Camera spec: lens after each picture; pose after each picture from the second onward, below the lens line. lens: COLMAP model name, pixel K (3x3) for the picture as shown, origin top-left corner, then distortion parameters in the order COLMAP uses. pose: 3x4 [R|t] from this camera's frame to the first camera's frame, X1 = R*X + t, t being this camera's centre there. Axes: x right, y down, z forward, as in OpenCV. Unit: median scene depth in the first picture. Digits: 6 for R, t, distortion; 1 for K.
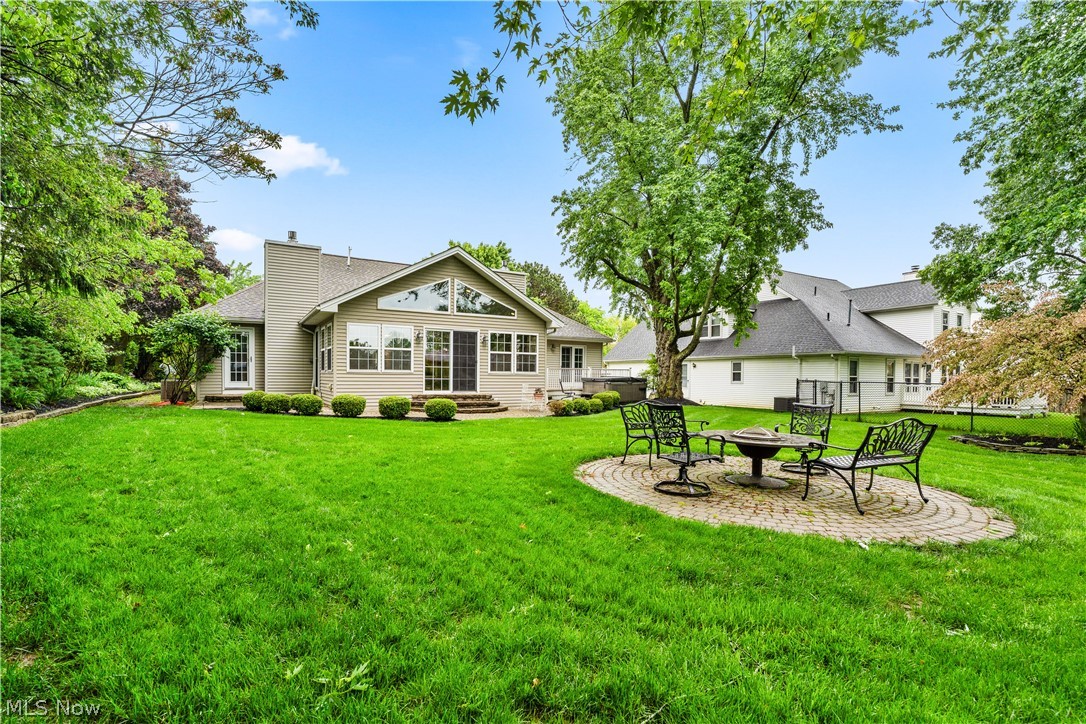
lens RADIAL K [[497.1, 0, 530.7], [0, 497.1, 384.3], [0, 0, 1]] dist [-0.000131, 0.000784]
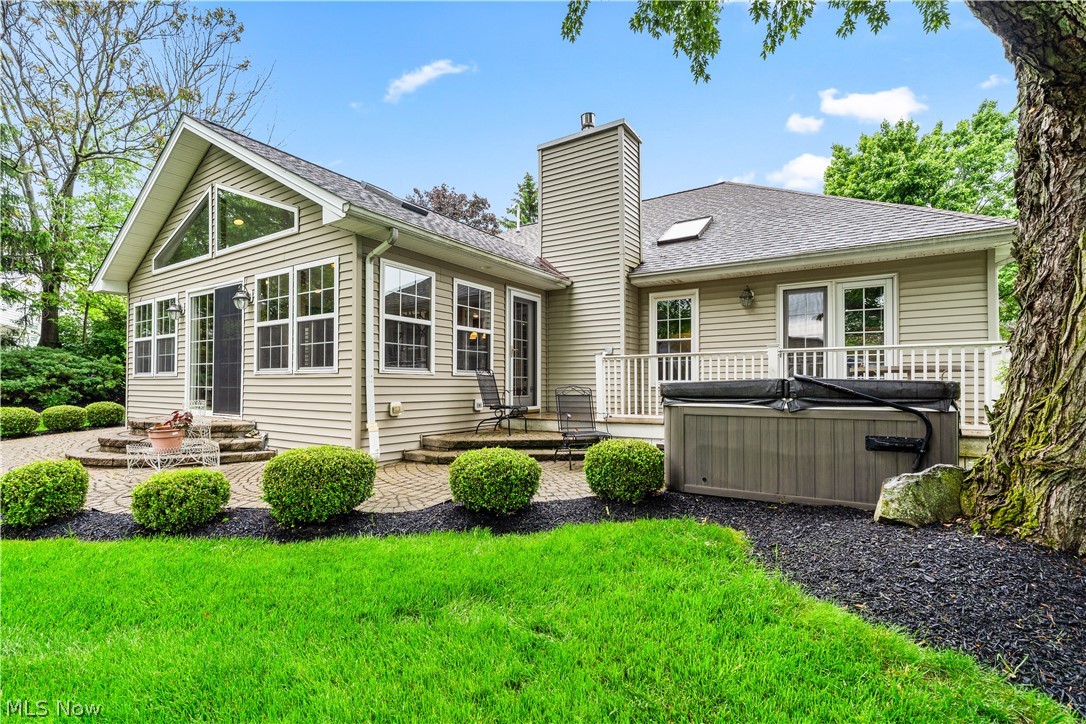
lens RADIAL K [[497.1, 0, 530.7], [0, 497.1, 384.3], [0, 0, 1]] dist [-0.000131, 0.000784]
pose [[0.451460, -0.007873, -0.892257, 0.394255], [-0.011577, 0.999825, -0.014680, -0.009259], [0.892216, 0.016957, 0.451290, 0.982855]]
